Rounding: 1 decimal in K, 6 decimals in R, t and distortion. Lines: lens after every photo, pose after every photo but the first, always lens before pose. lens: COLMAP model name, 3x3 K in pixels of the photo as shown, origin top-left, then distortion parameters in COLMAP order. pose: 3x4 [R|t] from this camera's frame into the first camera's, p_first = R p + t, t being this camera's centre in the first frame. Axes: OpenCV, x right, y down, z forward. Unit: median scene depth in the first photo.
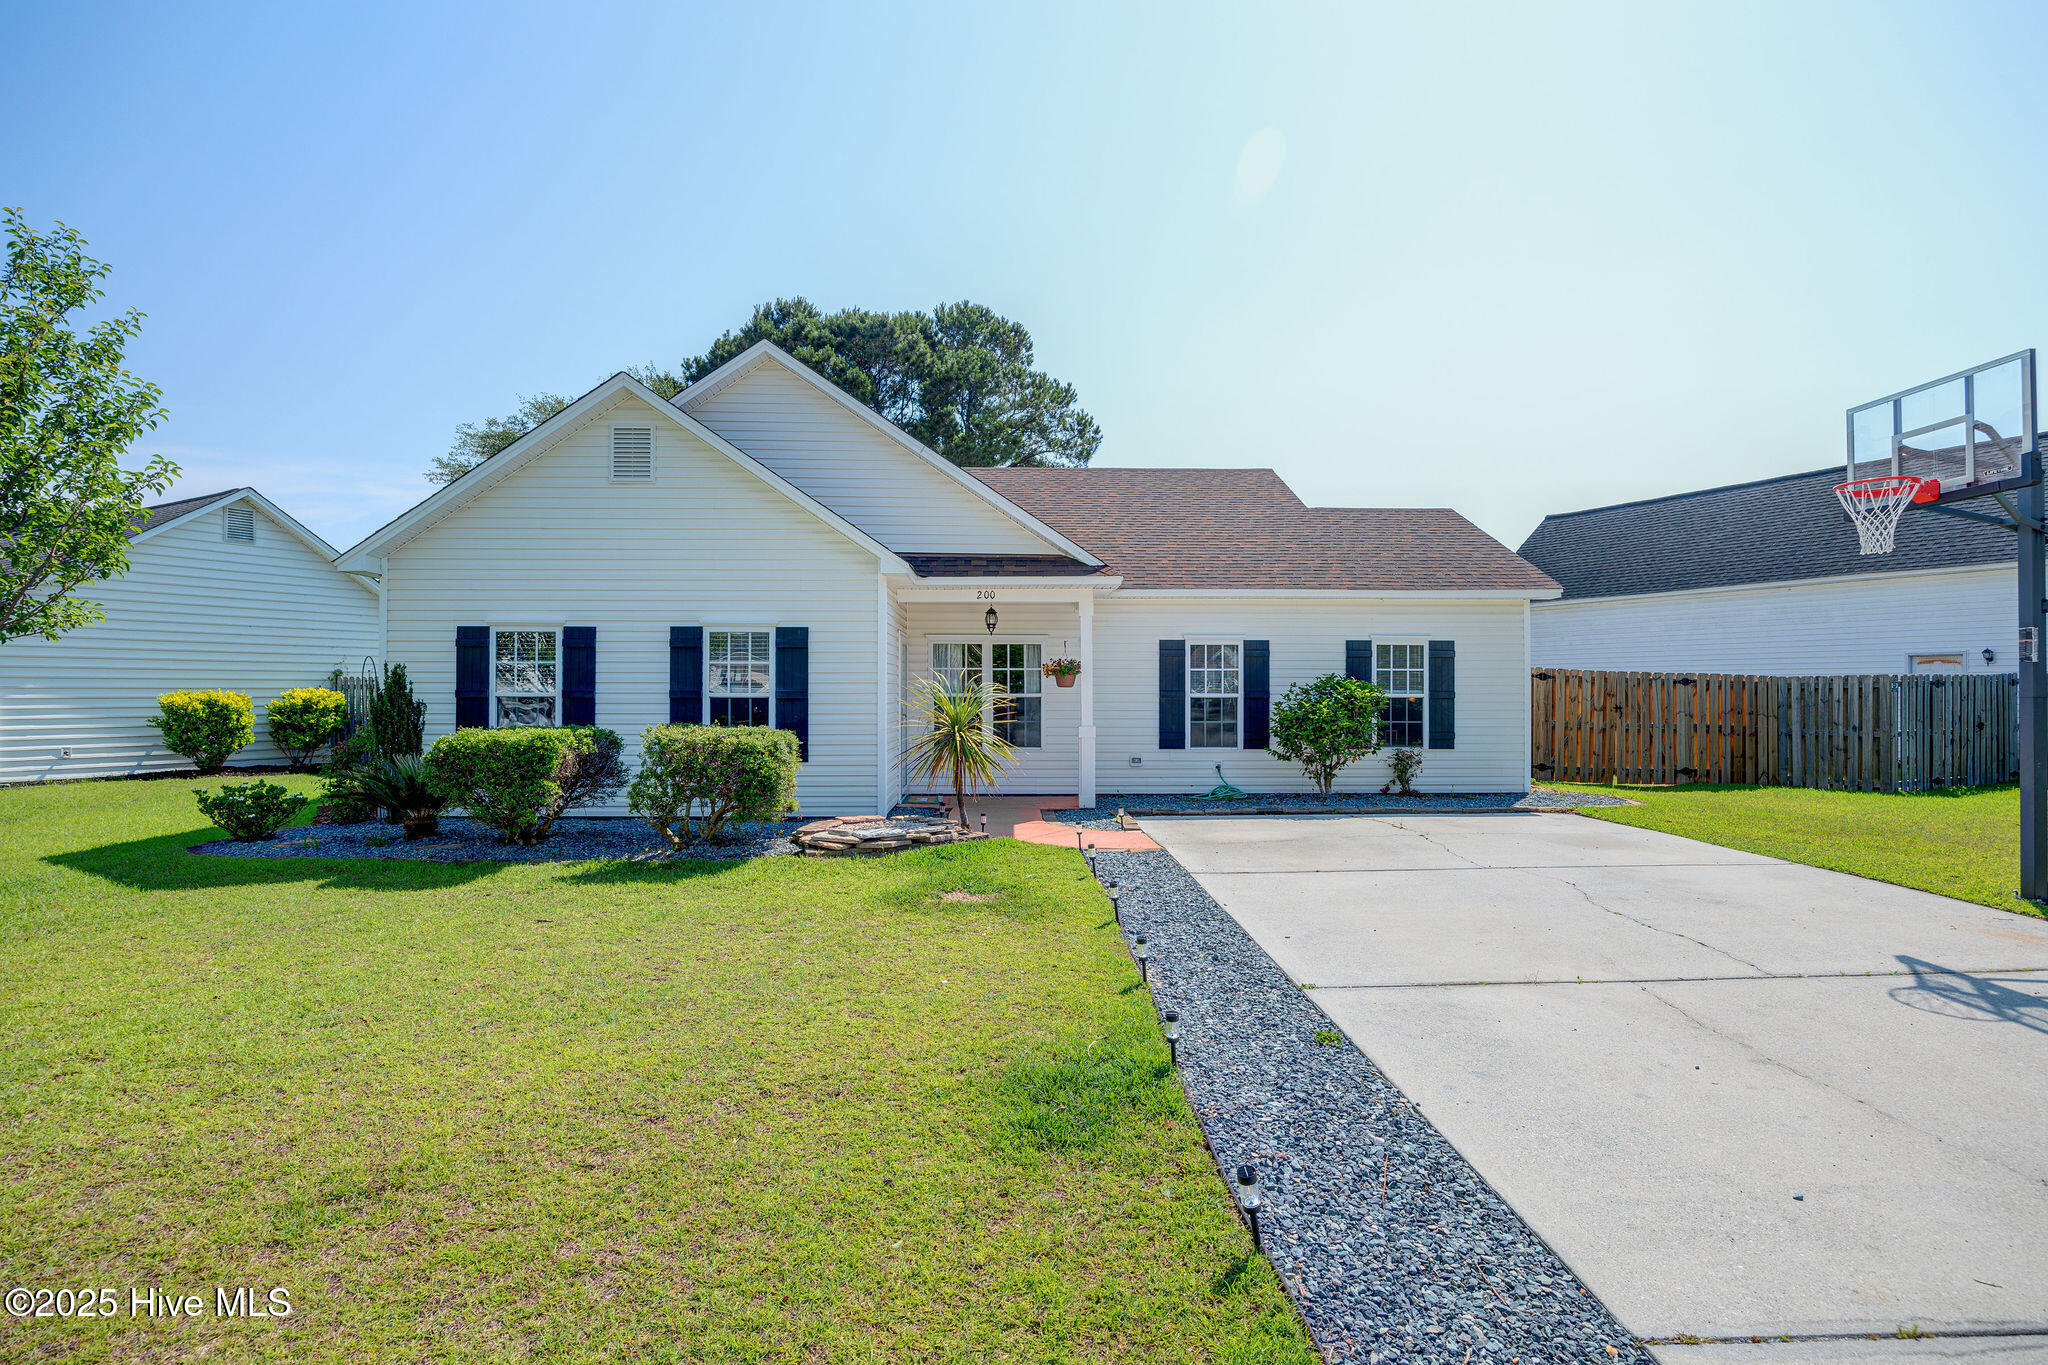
lens RADIAL K [[1028.3, 0, 1027.5], [0, 1028.3, 688.3], [0, 0, 1]] dist [-0.016905, 0.003185]
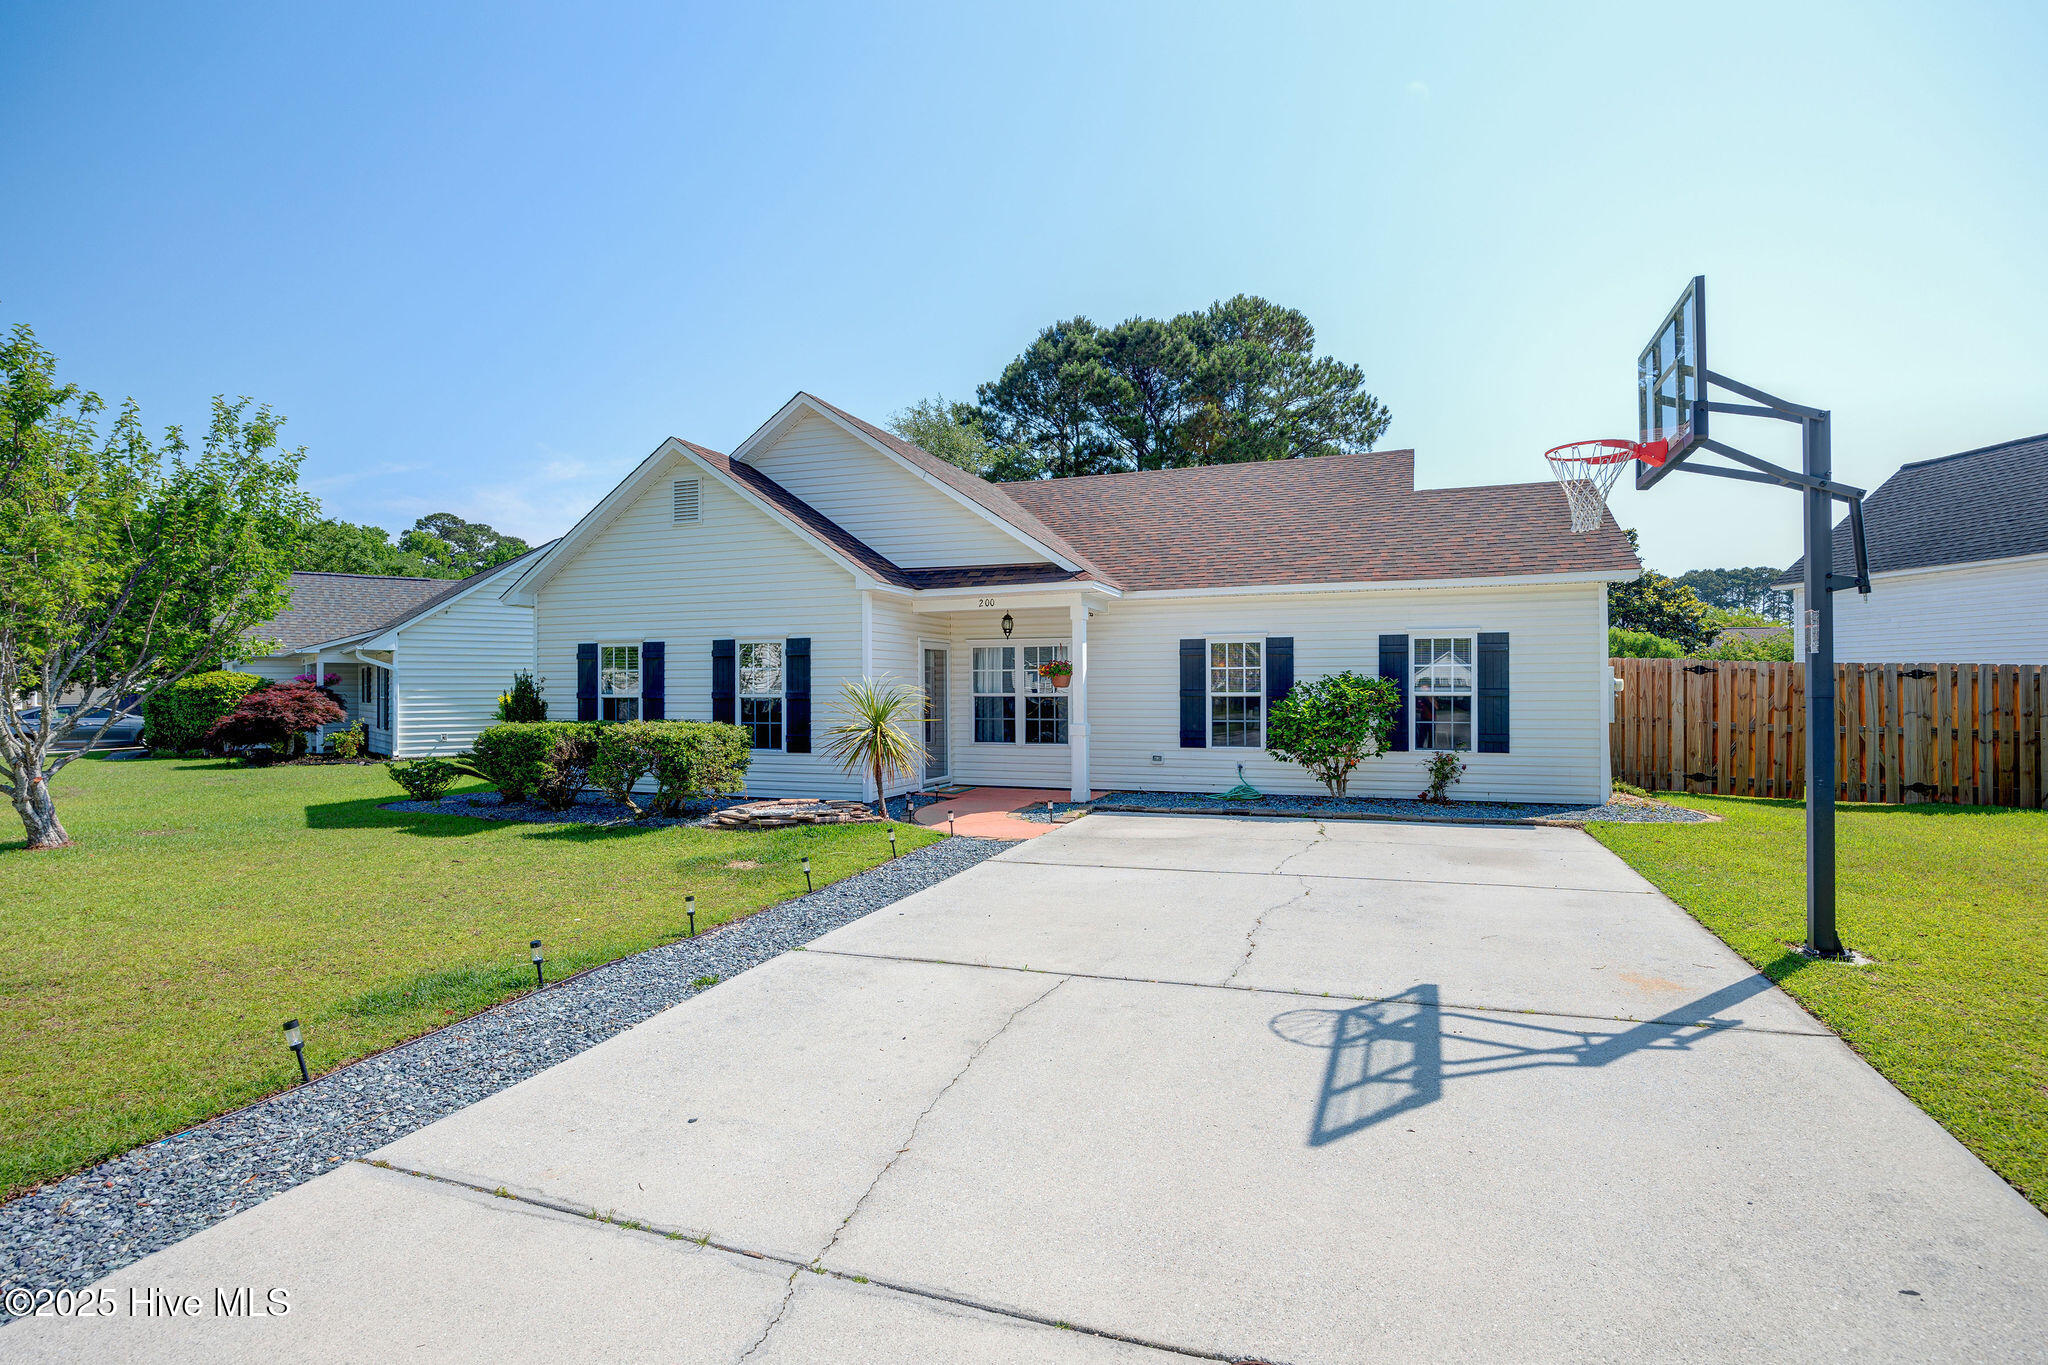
lens RADIAL K [[1028.3, 0, 1015.6], [0, 1028.3, 685.8], [0, 0, 1]] dist [-0.016905, 0.003185]
pose [[0.921655, -0.006304, -0.387960, 0.370228], [0.006603, 0.999978, -0.000564, -0.002090], [0.387955, -0.002042, 0.921676, 0.008528]]
